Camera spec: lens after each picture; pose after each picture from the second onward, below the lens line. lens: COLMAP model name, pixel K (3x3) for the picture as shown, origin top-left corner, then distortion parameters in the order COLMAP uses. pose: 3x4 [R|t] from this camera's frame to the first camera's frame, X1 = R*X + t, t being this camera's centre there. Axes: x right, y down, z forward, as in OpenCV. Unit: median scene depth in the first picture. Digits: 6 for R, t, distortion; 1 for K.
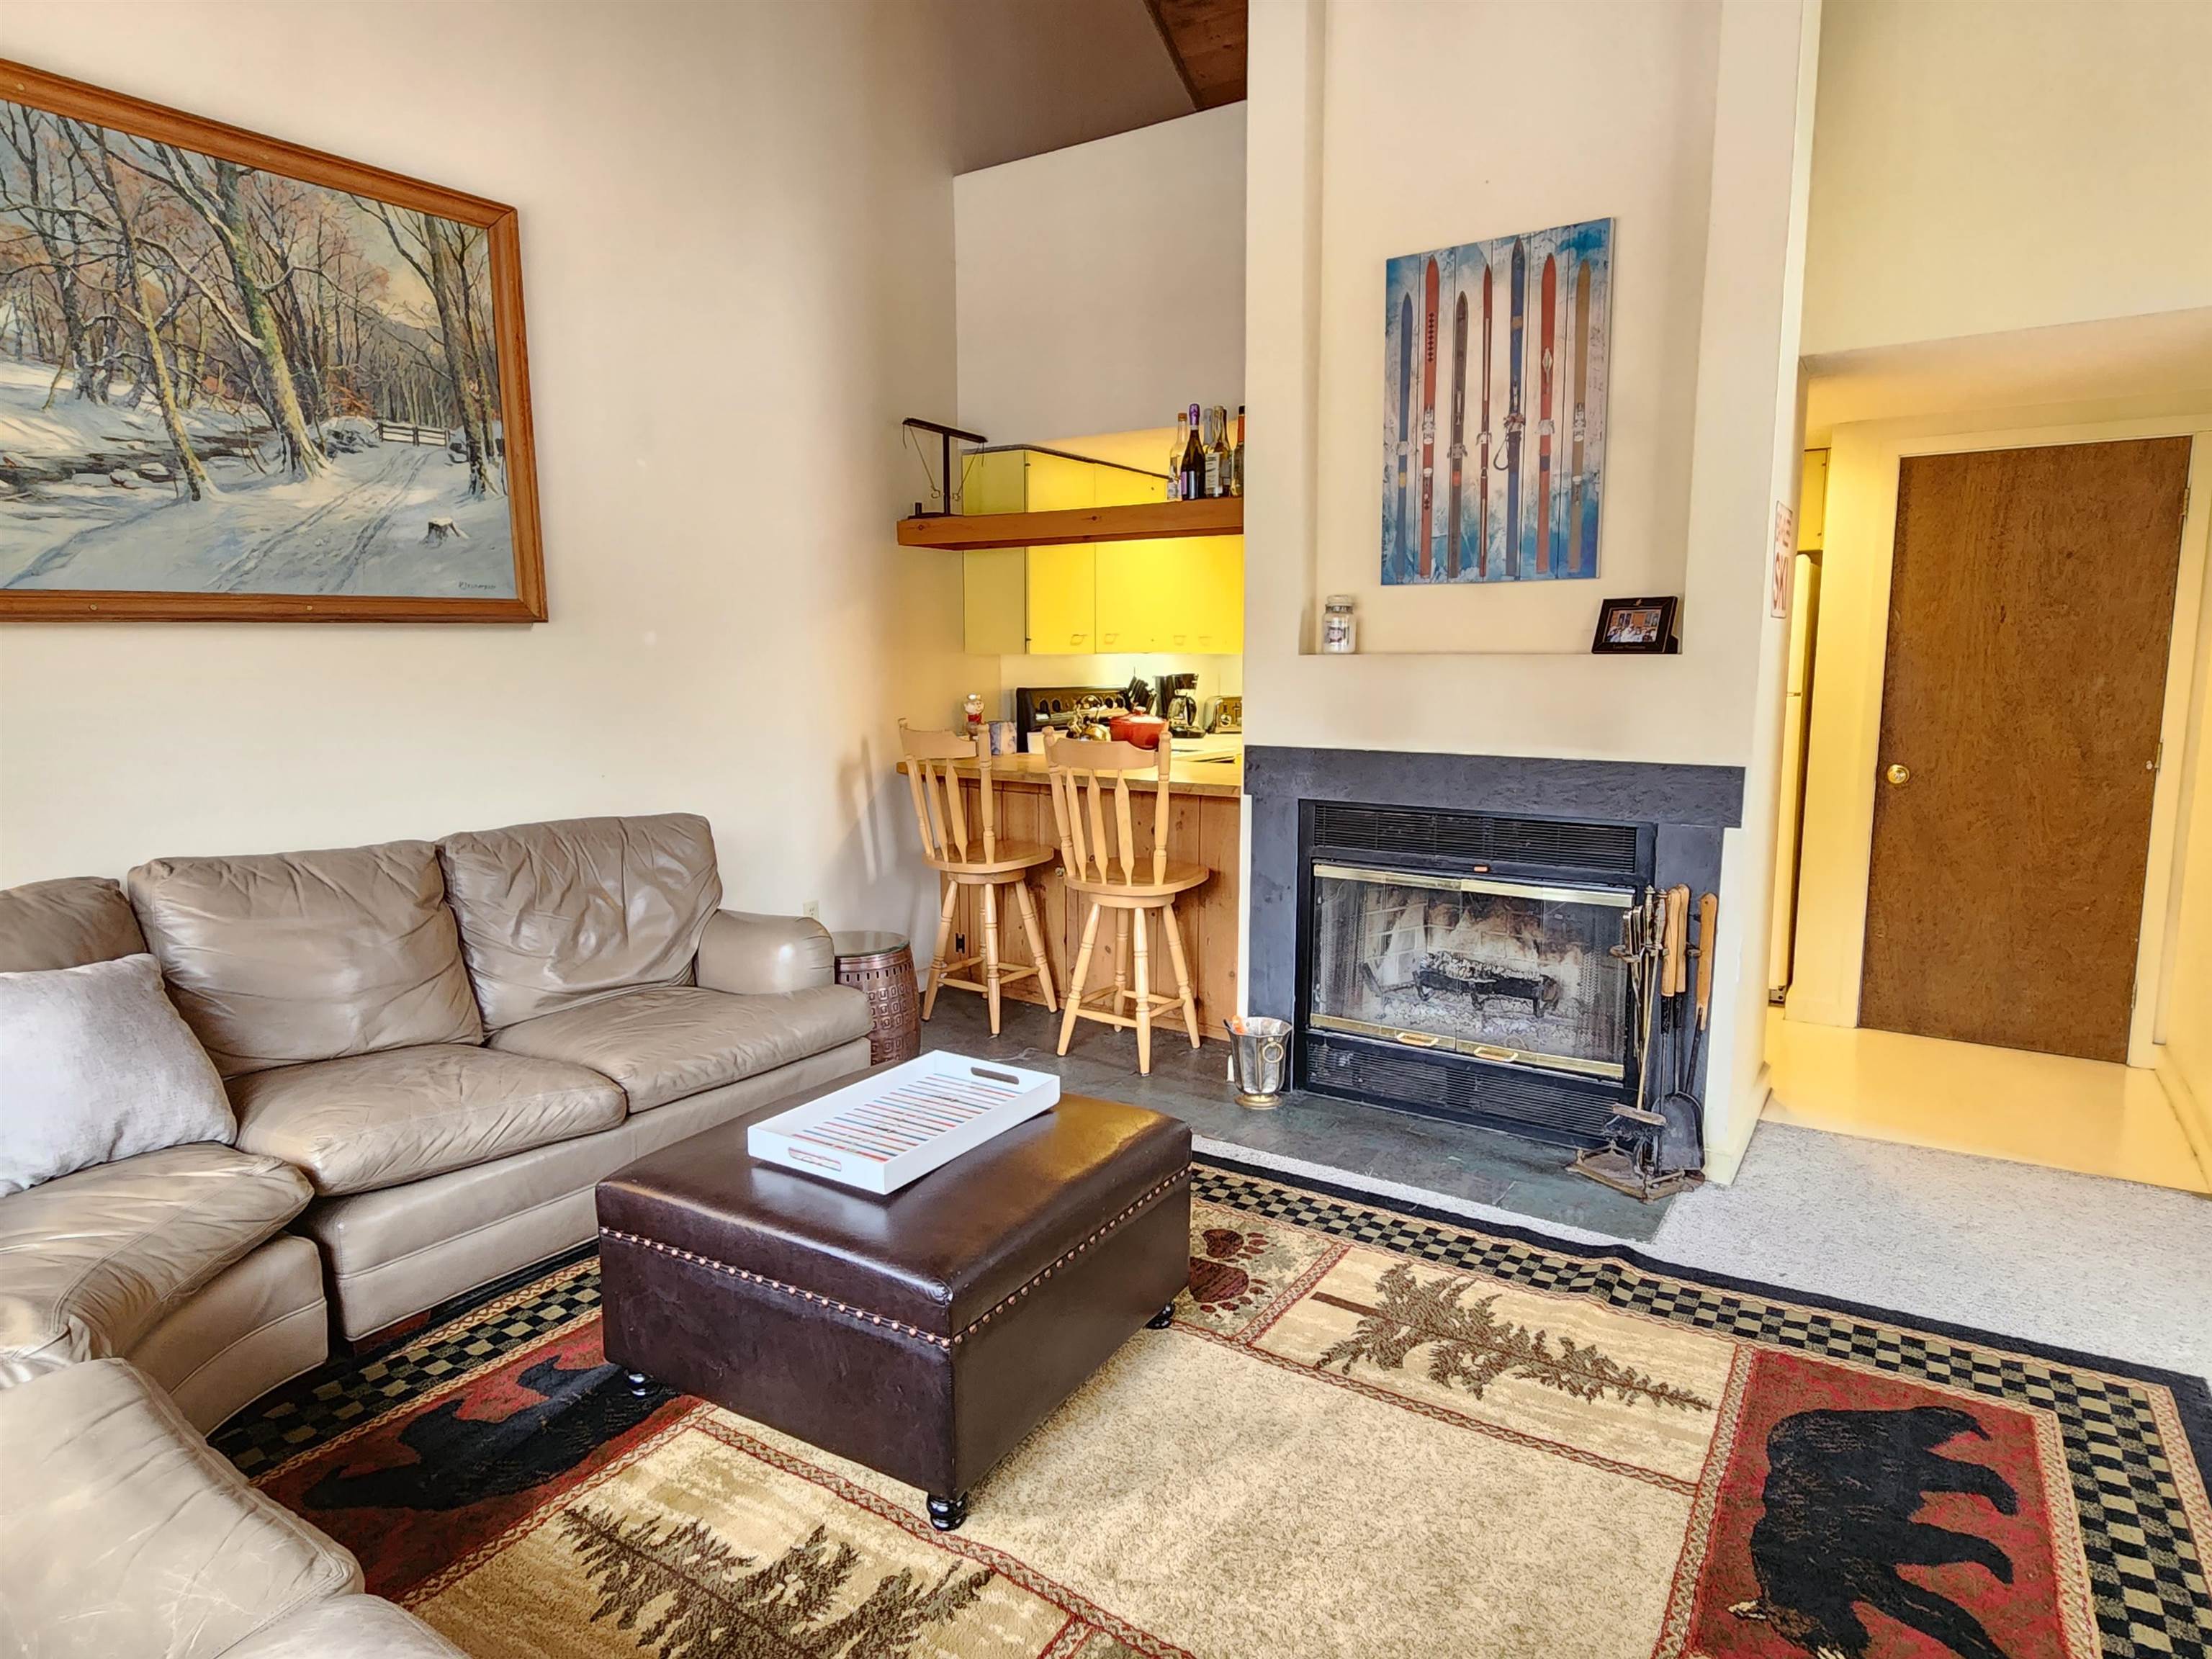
lens RADIAL K [[1287.4, 0, 1092.2], [0, 1287.4, 824.4], [0, 0, 1]] dist [0.003995, -0.003889]
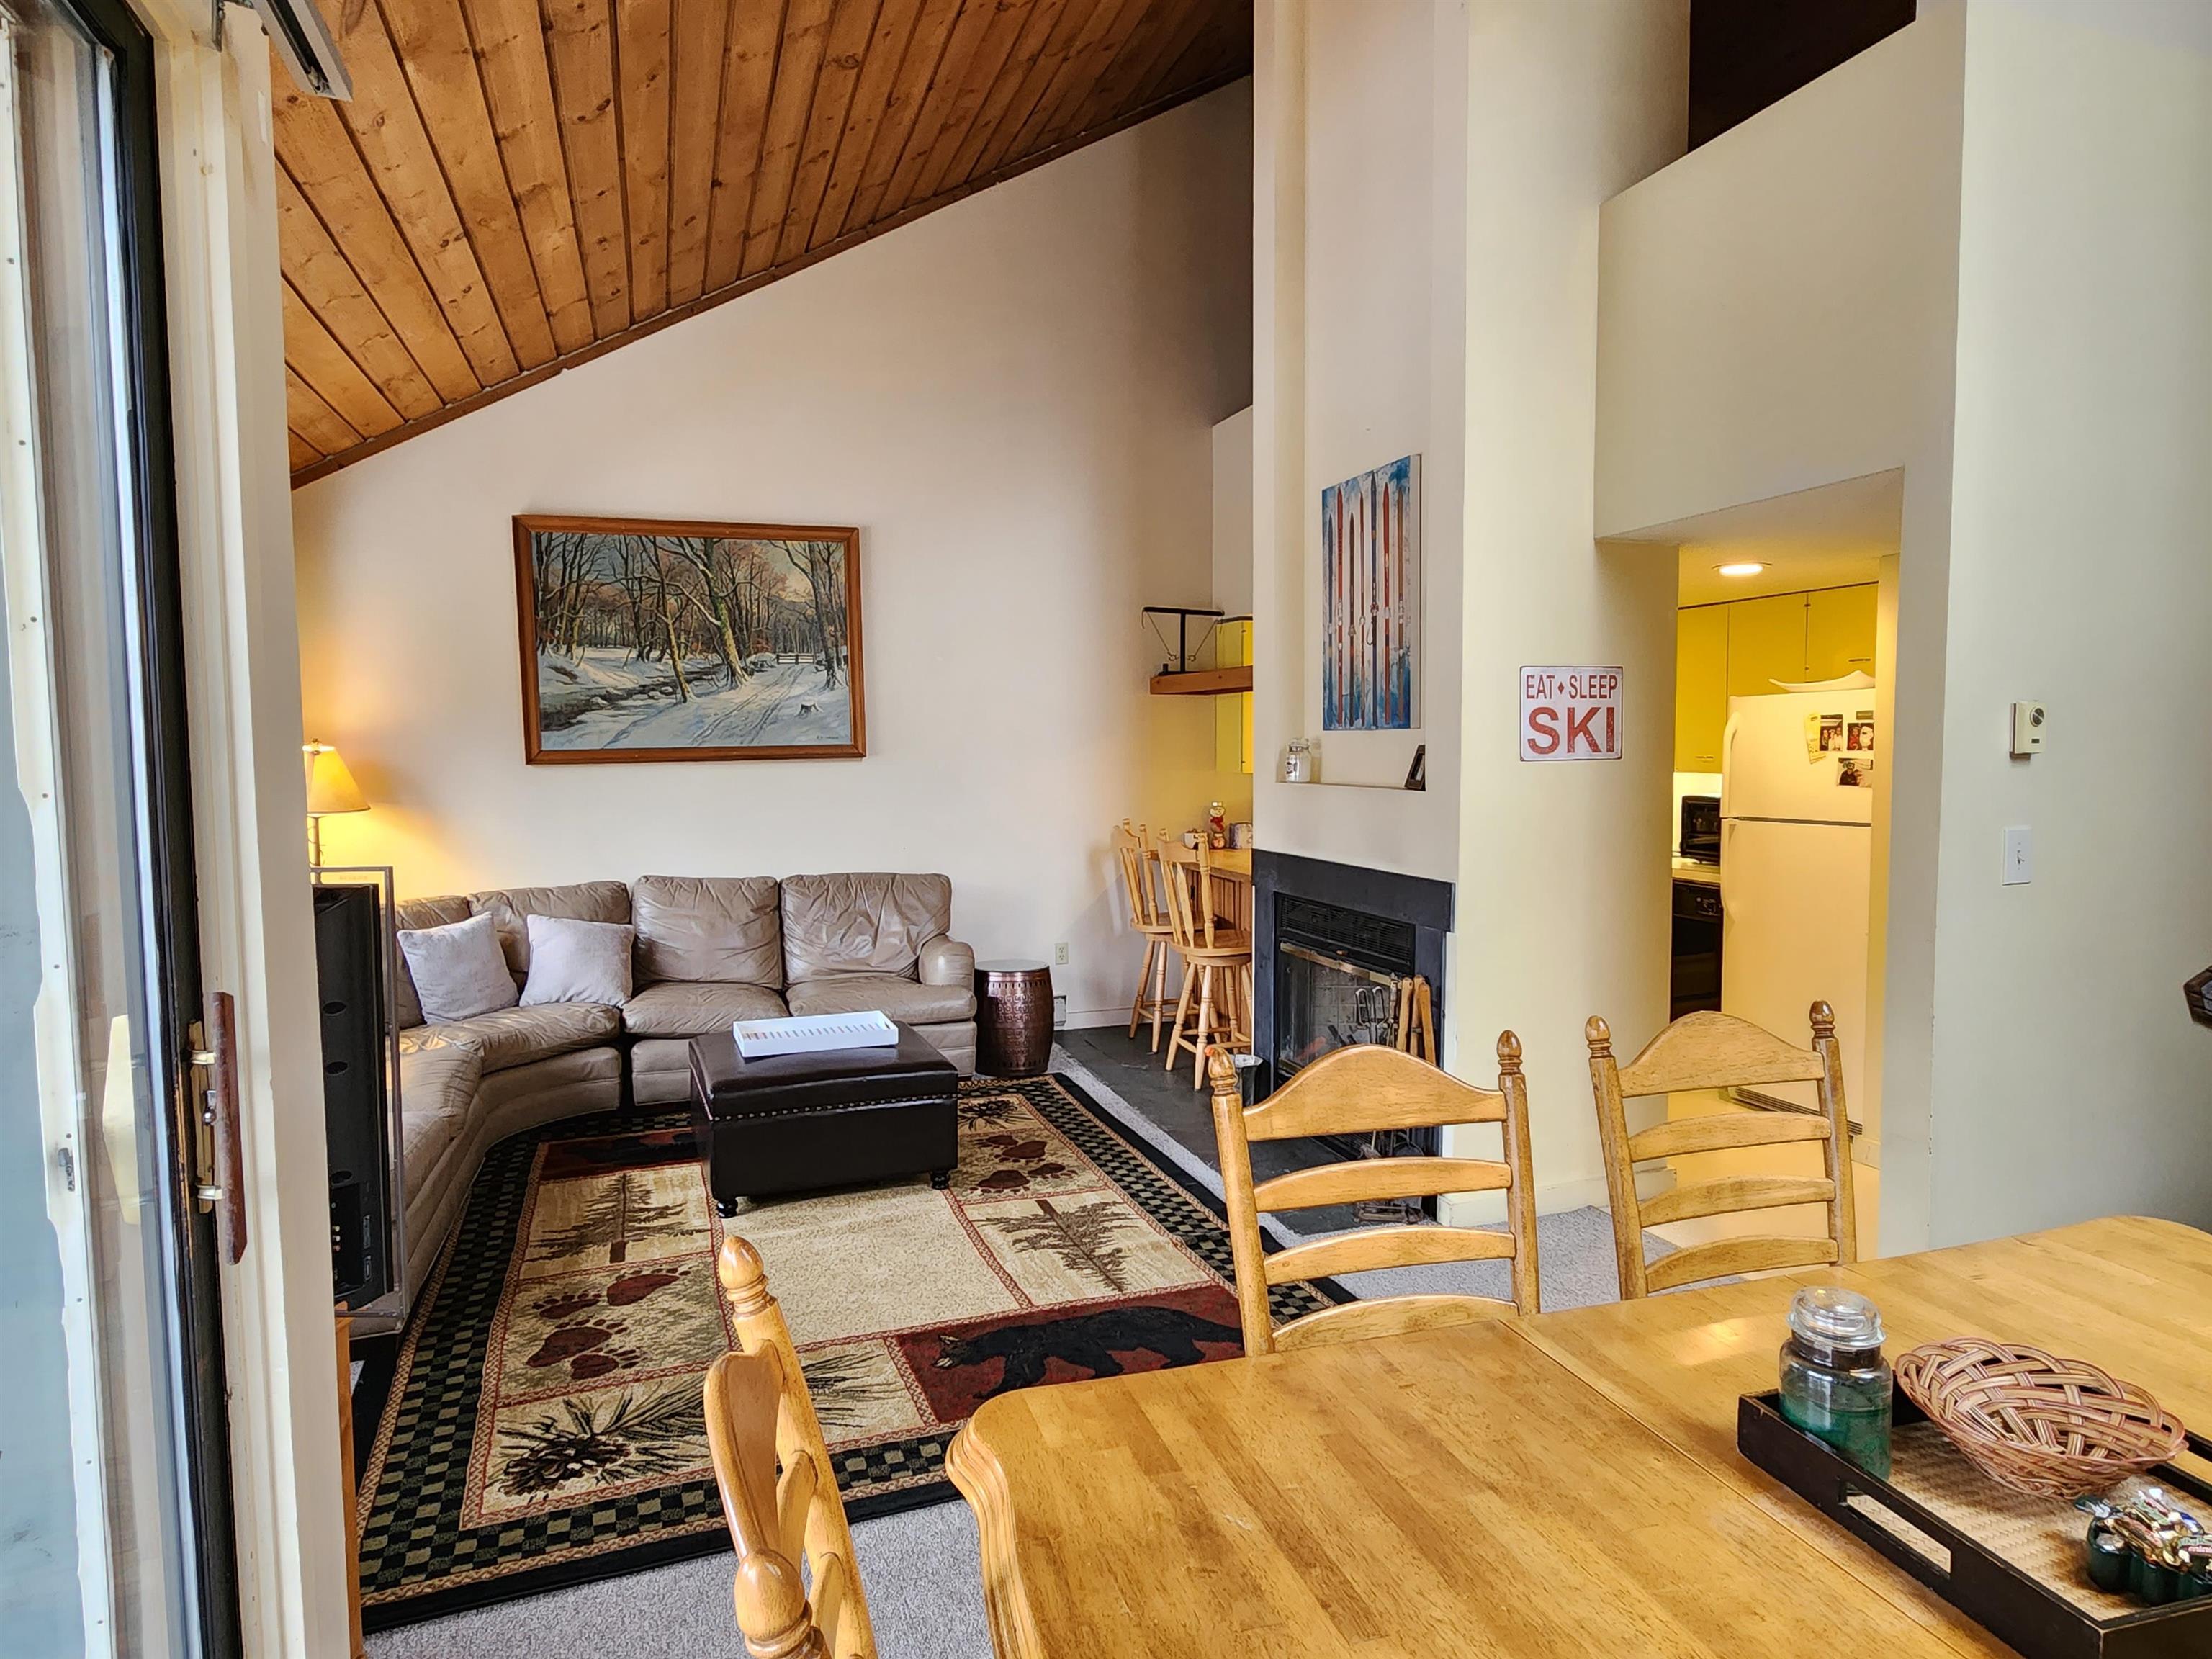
lens RADIAL K [[1287.4, 0, 1083.3], [0, 1287.4, 814.4], [0, 0, 1]] dist [0.003995, -0.003889]
pose [[0.790220, 0.032191, -0.611977, 1.019524], [-0.078065, 0.995772, -0.048422, -0.023326], [0.607831, 0.086038, 0.789392, -0.208466]]
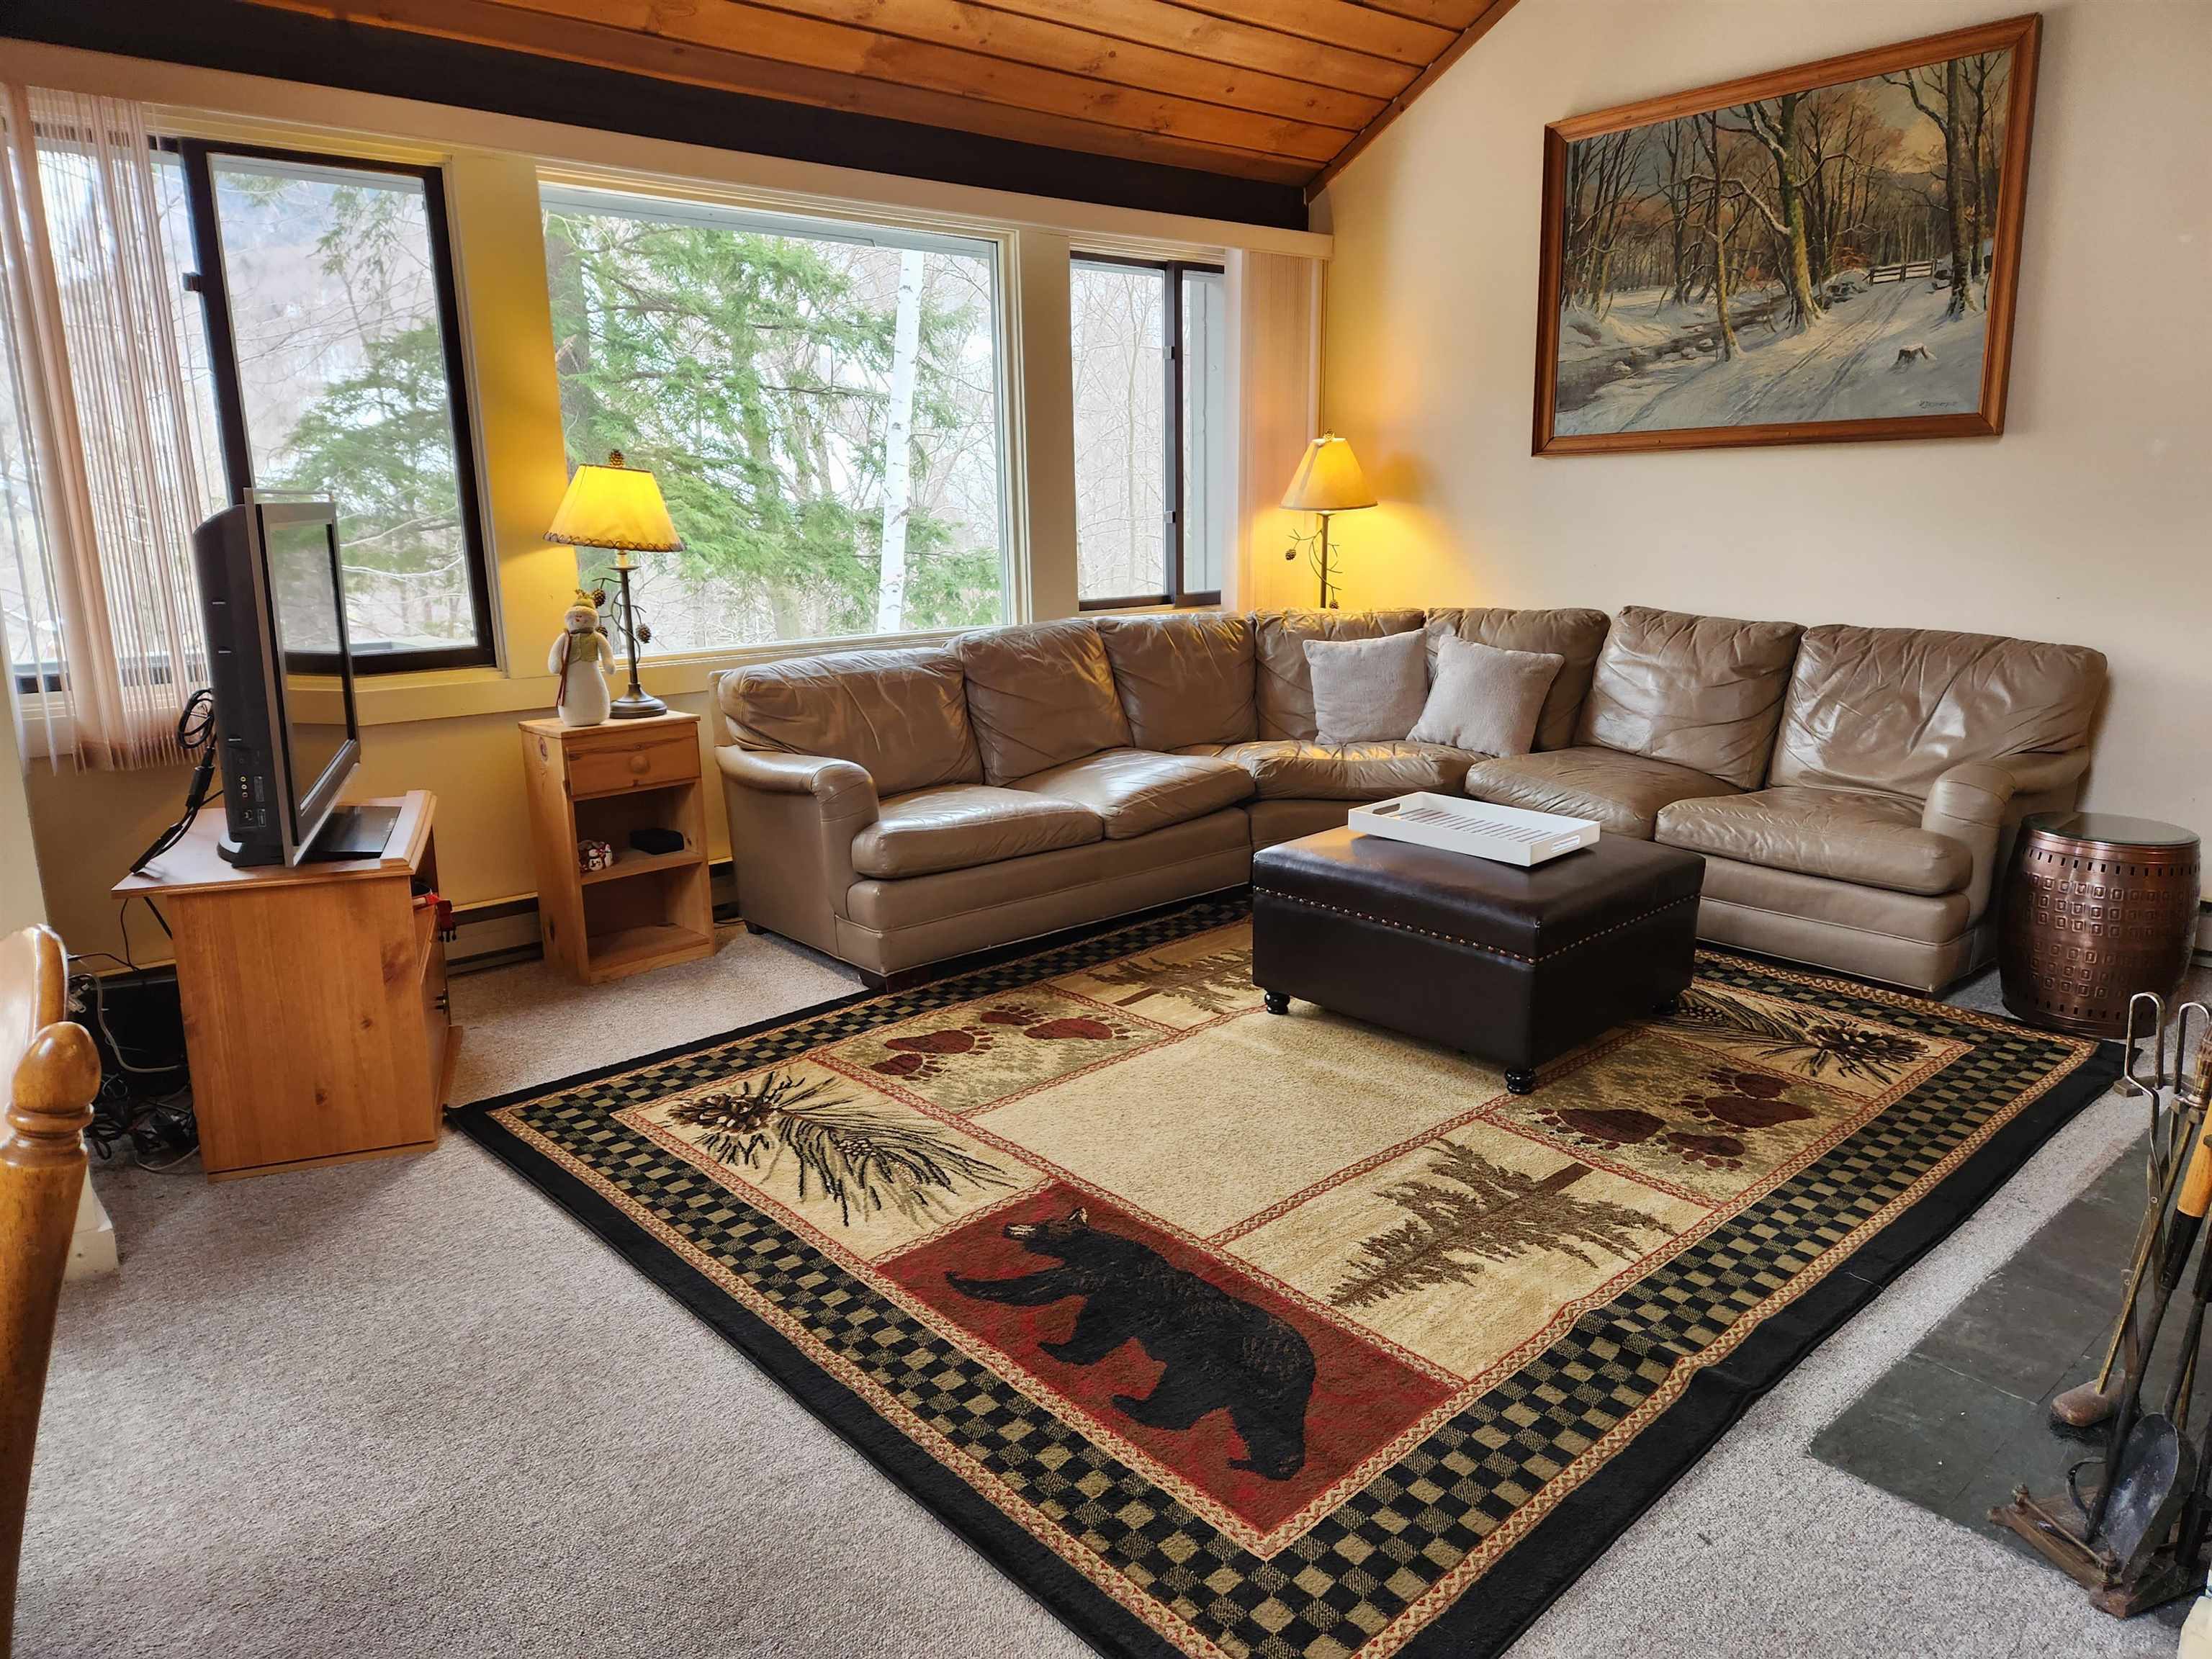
lens RADIAL K [[1451.3, 0, 1117.3], [0, 1451.3, 812.4], [0, 0, 1]] dist [0.067284, -0.055199]
pose [[-0.255764, 0.216666, -0.942147, 1.071743], [-0.121910, 0.959553, 0.253764, -0.098068], [0.959022, 0.179760, -0.219005, 0.763349]]
